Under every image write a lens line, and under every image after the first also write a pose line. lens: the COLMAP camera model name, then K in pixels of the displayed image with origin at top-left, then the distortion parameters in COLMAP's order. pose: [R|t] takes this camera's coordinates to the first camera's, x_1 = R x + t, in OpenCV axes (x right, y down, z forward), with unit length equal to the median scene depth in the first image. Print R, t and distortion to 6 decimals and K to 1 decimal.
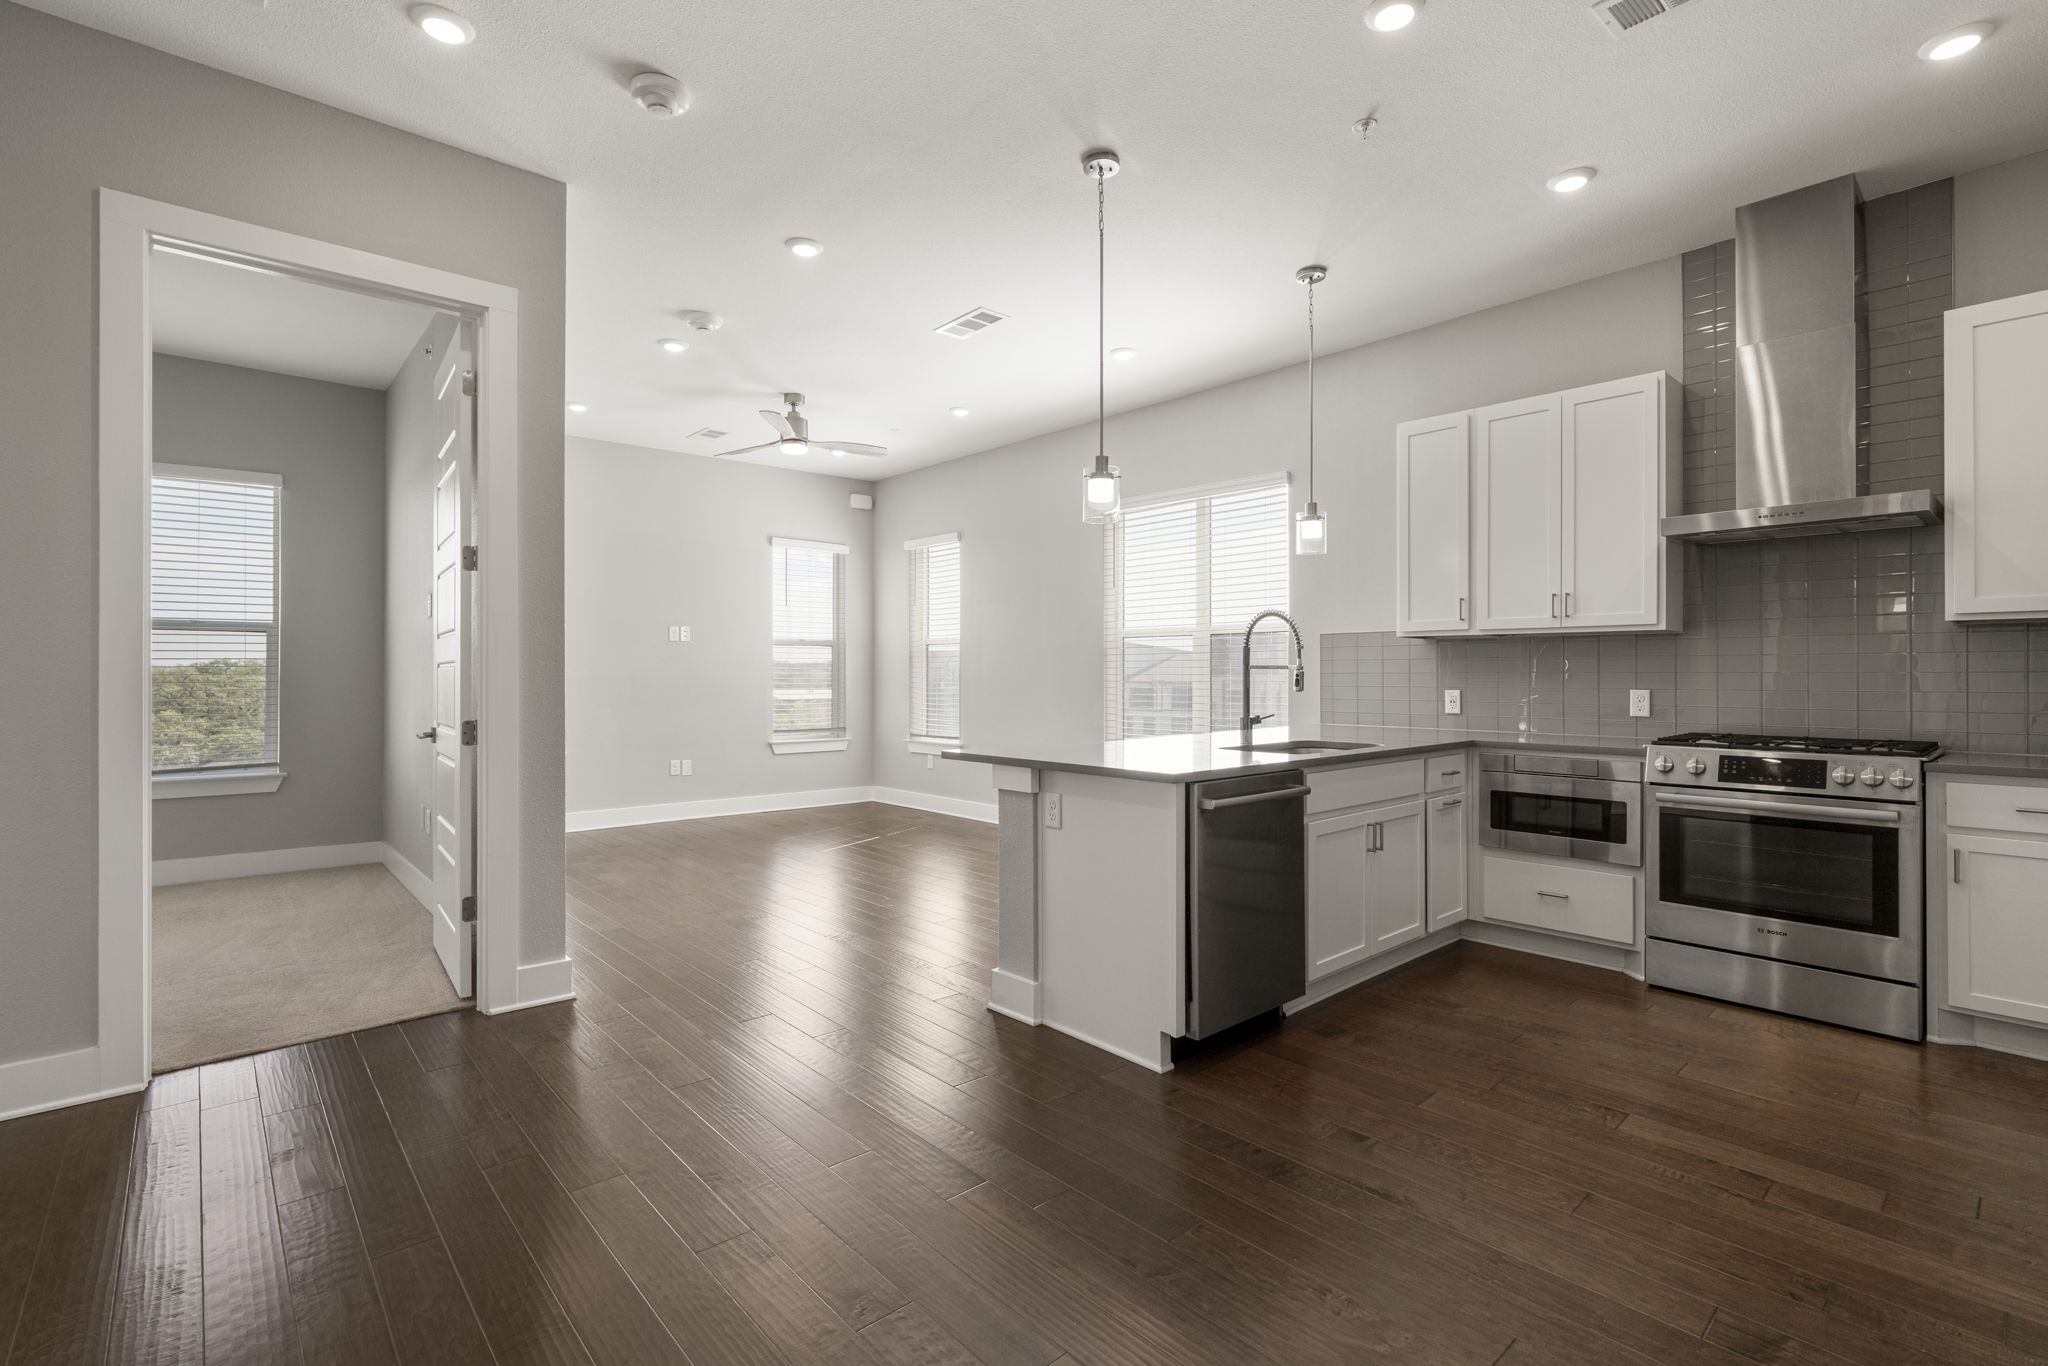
lens RADIAL K [[940.8, 0, 1006.4], [0, 940.8, 674.2], [0, 0, 1]] dist [-0.015944, 0.006236]
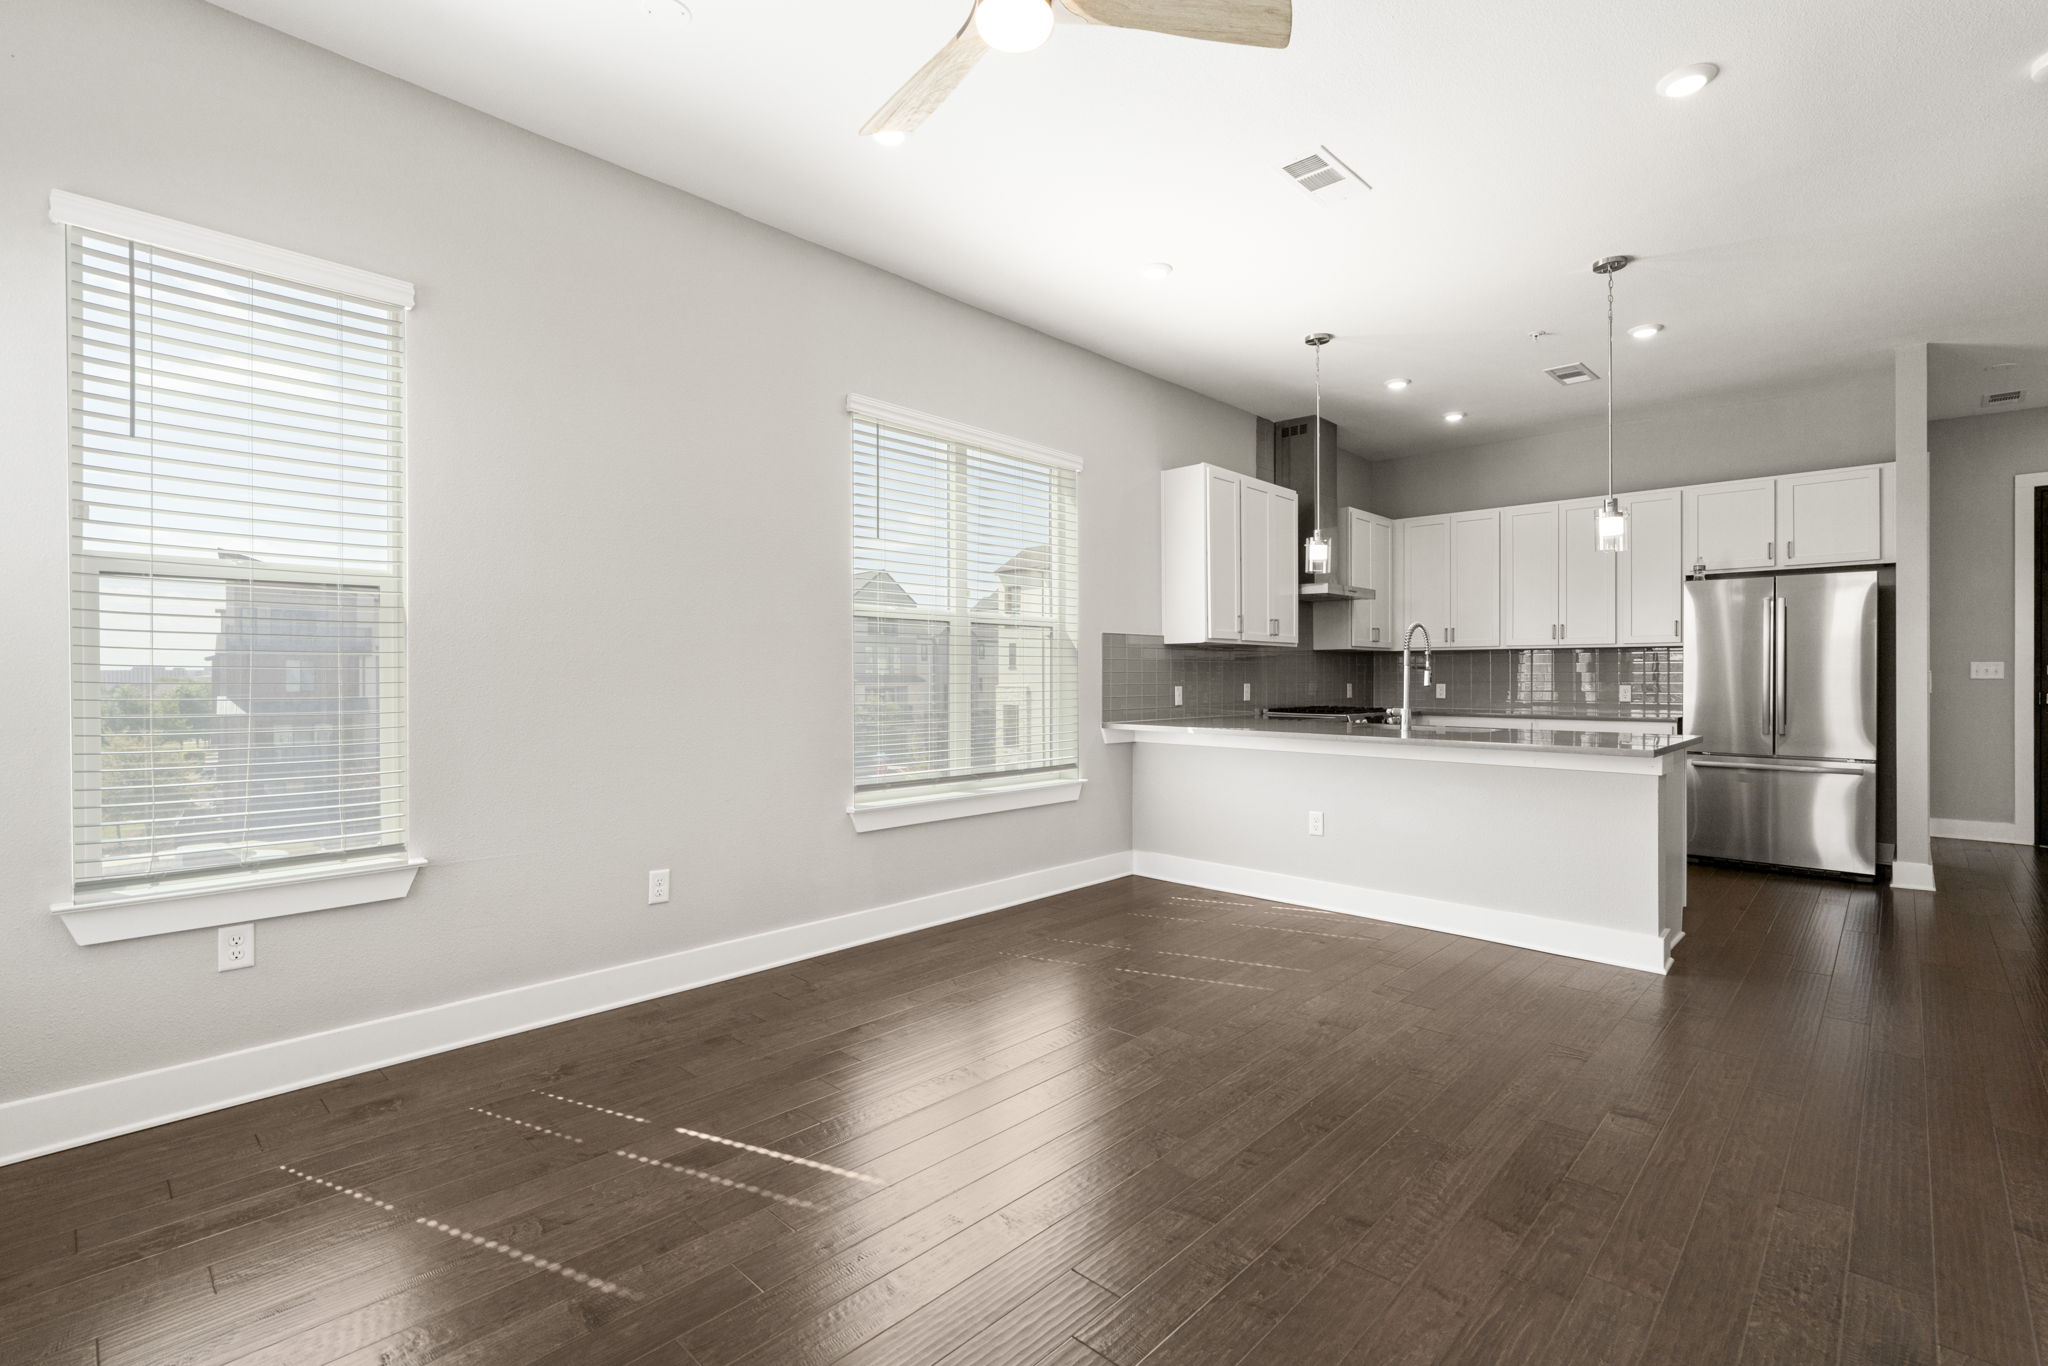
lens RADIAL K [[940.8, 0, 1032.2], [0, 940.8, 686.7], [0, 0, 1]] dist [-0.015944, 0.006236]
pose [[-0.108910, -0.015238, 0.993935, -0.998345], [-0.002249, 0.999884, 0.015083, -0.001158], [-0.994049, -0.000592, -0.108932, 1.808694]]
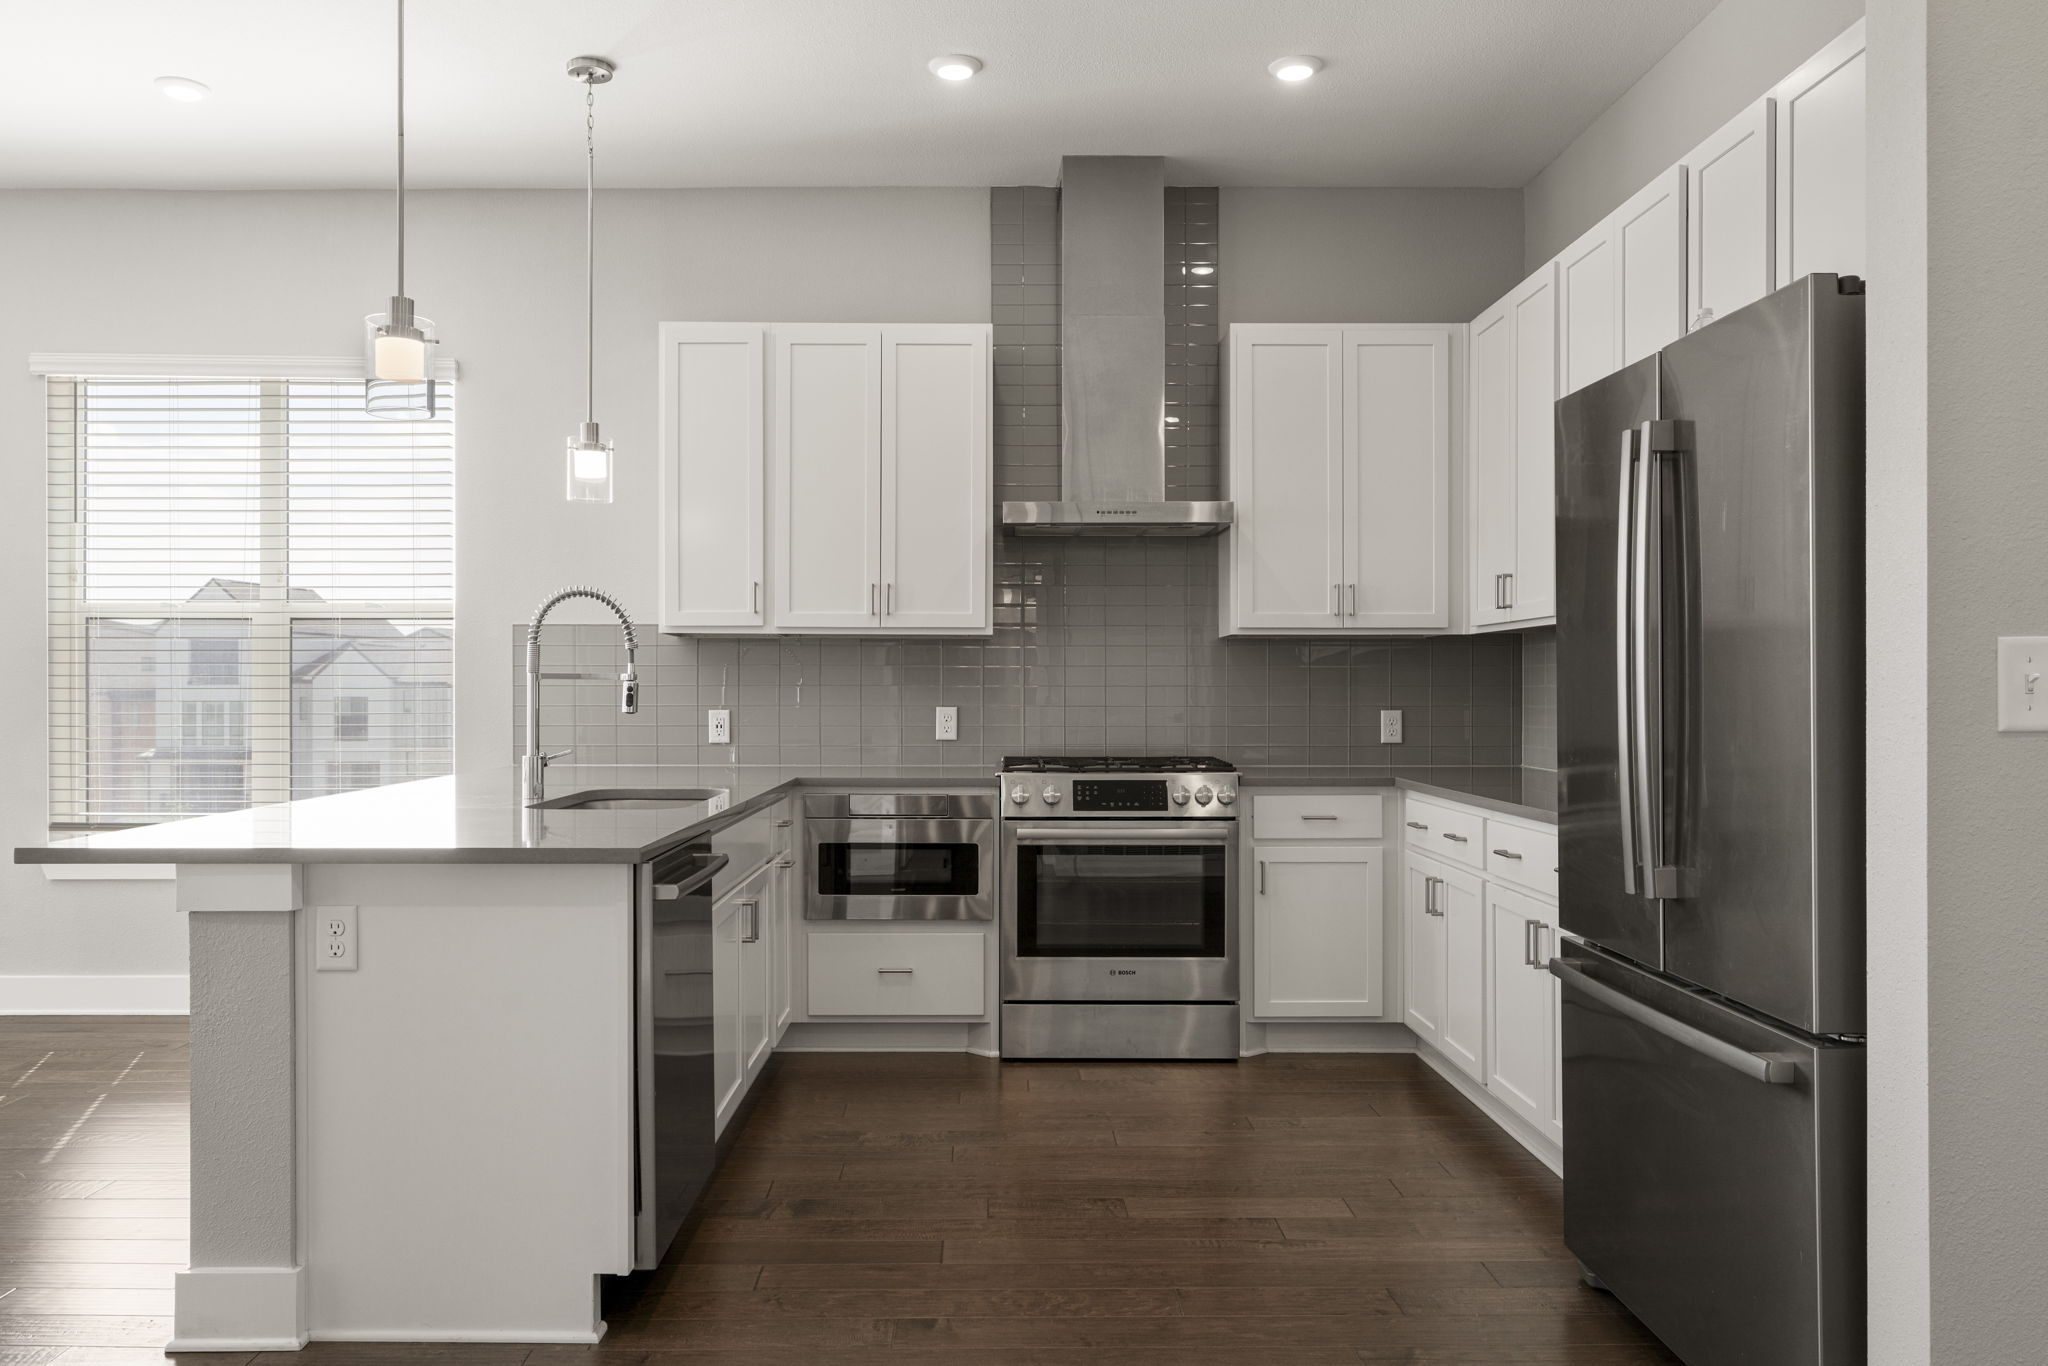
lens RADIAL K [[1464.7, 0, 1003.3], [0, 1464.7, 697.5], [0, 0, 1]] dist [-0.006070, 0.002615]
pose [[0.653278, -0.003999, 0.757108, -0.307259], [-0.000469, 0.999984, 0.005686, 0.001354], [-0.757118, -0.004070, 0.653265, 0.147929]]
